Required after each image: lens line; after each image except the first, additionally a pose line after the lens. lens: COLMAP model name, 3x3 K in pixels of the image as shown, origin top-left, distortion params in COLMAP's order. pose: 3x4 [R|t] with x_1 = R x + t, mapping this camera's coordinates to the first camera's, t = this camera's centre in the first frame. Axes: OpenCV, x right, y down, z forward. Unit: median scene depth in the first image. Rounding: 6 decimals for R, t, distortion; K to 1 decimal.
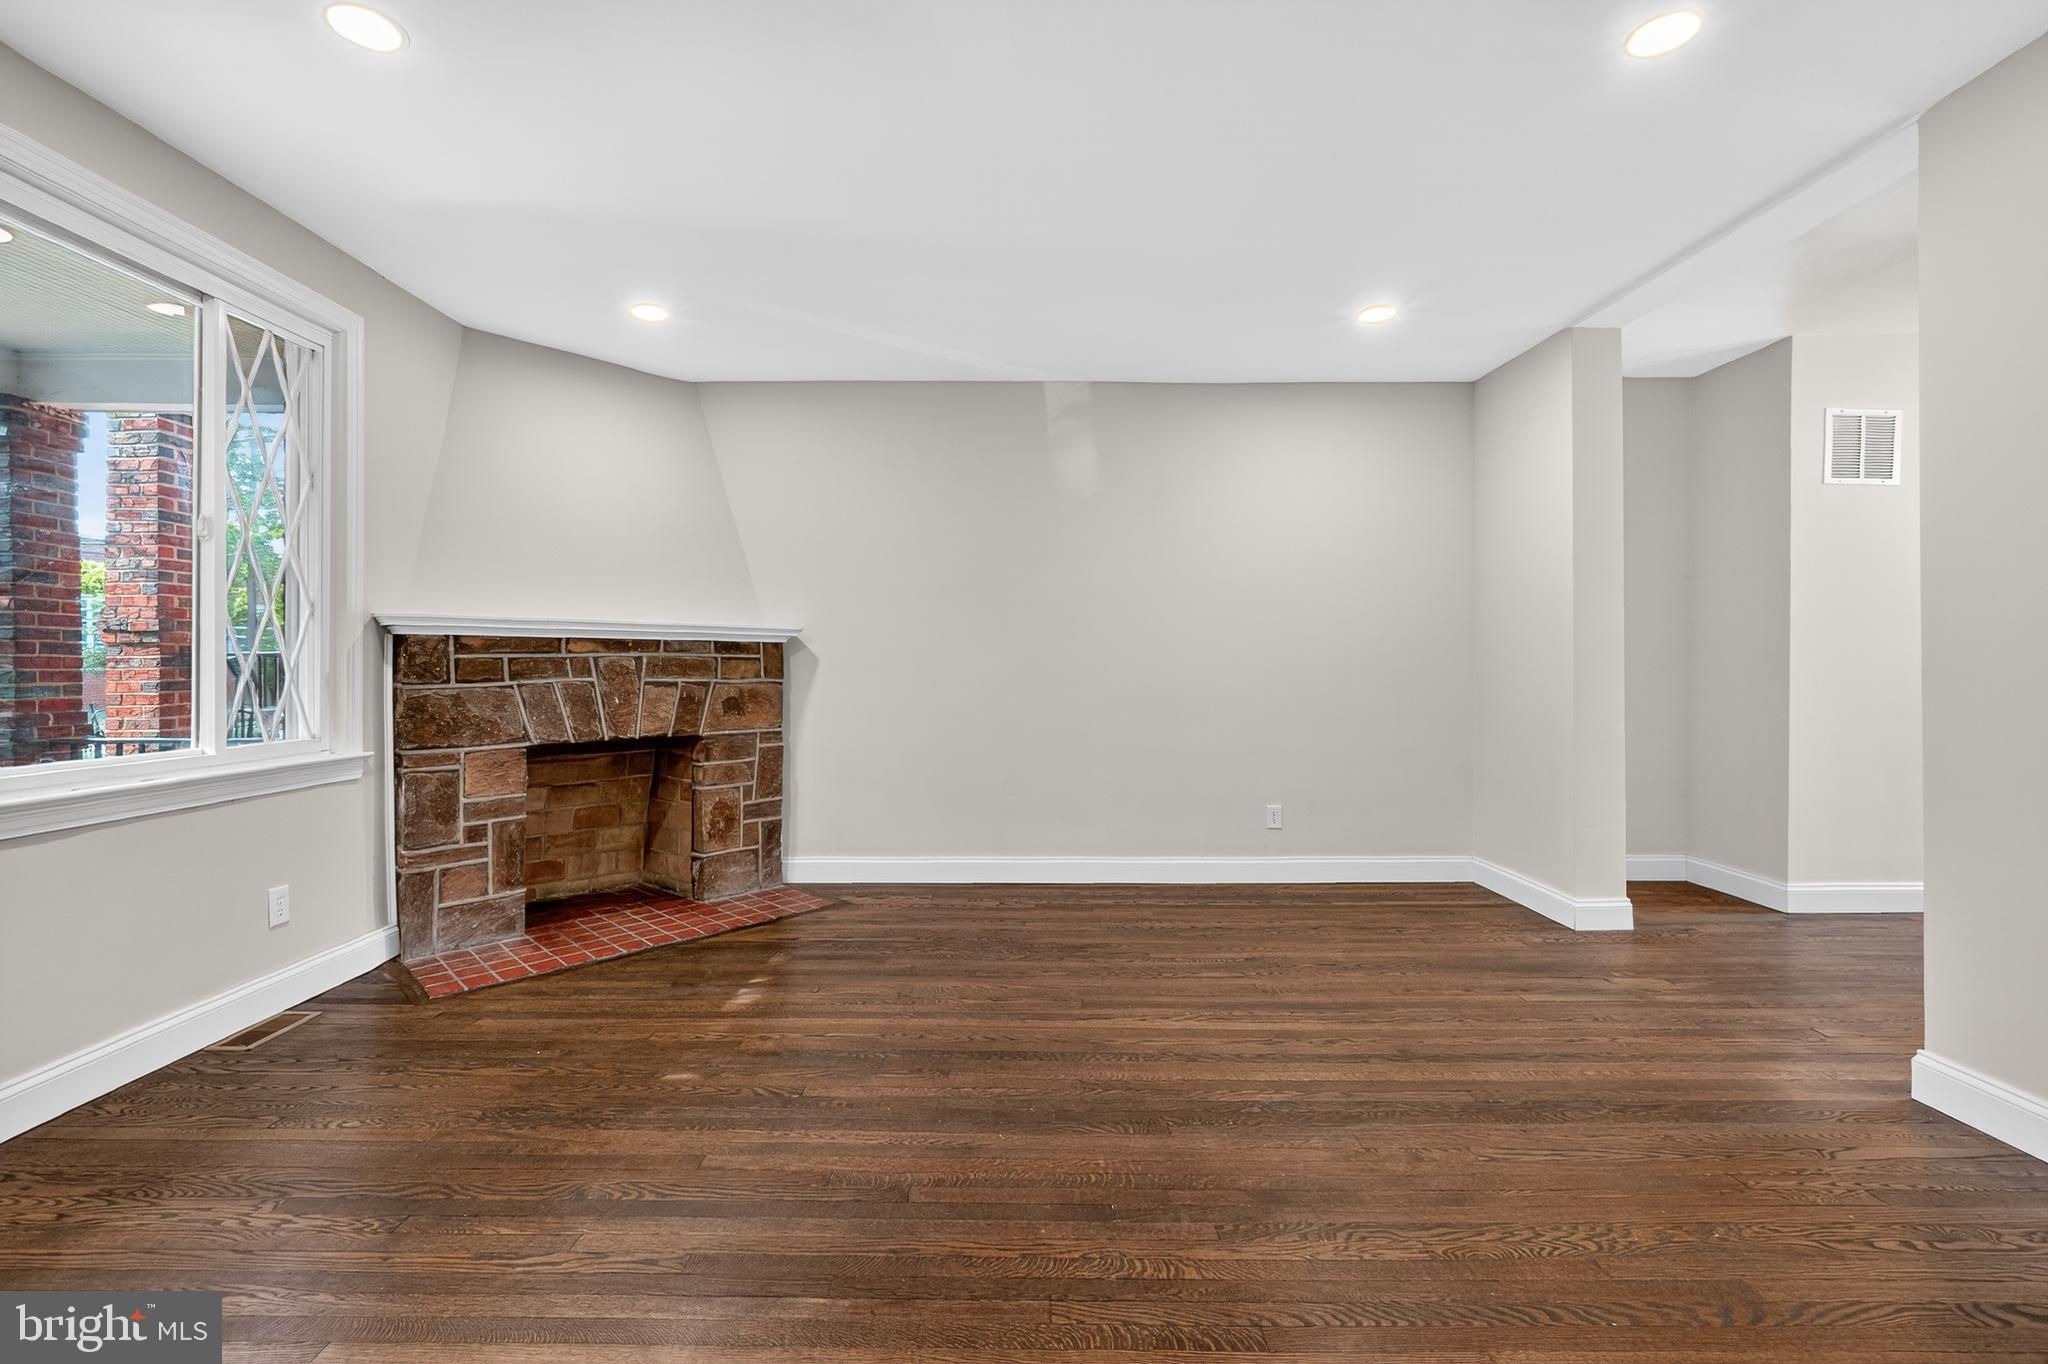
lens RADIAL K [[894.4, 0, 1021.8], [0, 894.4, 670.4], [0, 0, 1]] dist [0.002506, 0.000590]
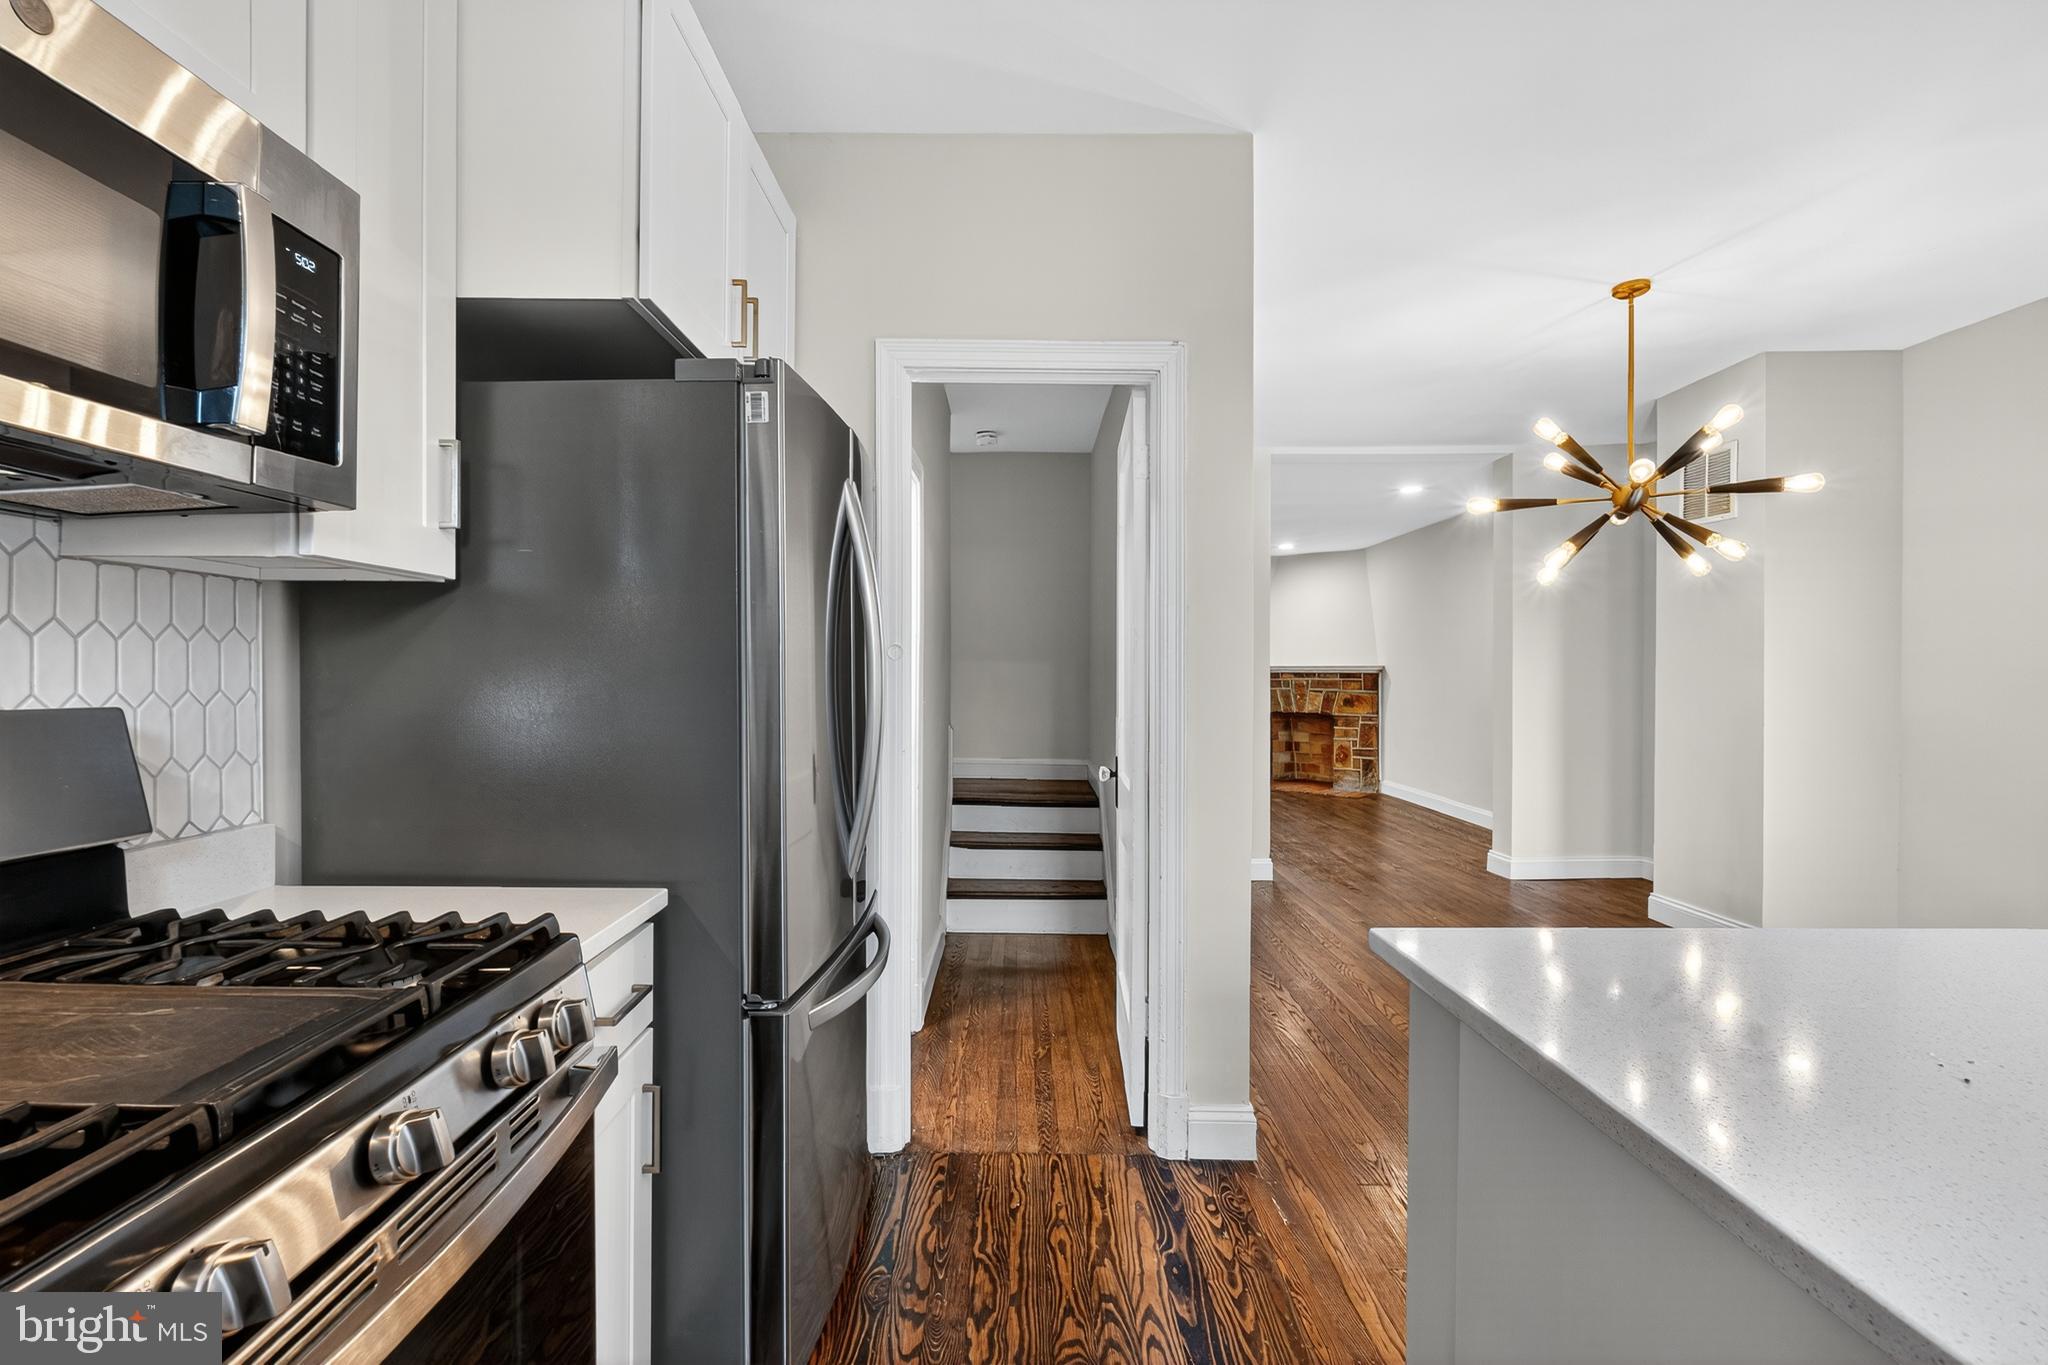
lens RADIAL K [[894.4, 0, 1024.6], [0, 894.4, 674.1], [0, 0, 1]] dist [0.002506, 0.000590]
pose [[-0.006278, 0.004822, -0.999969, 1.866573], [-0.009093, 0.999947, 0.004879, -0.033173], [0.999939, 0.009124, -0.006234, 0.226322]]
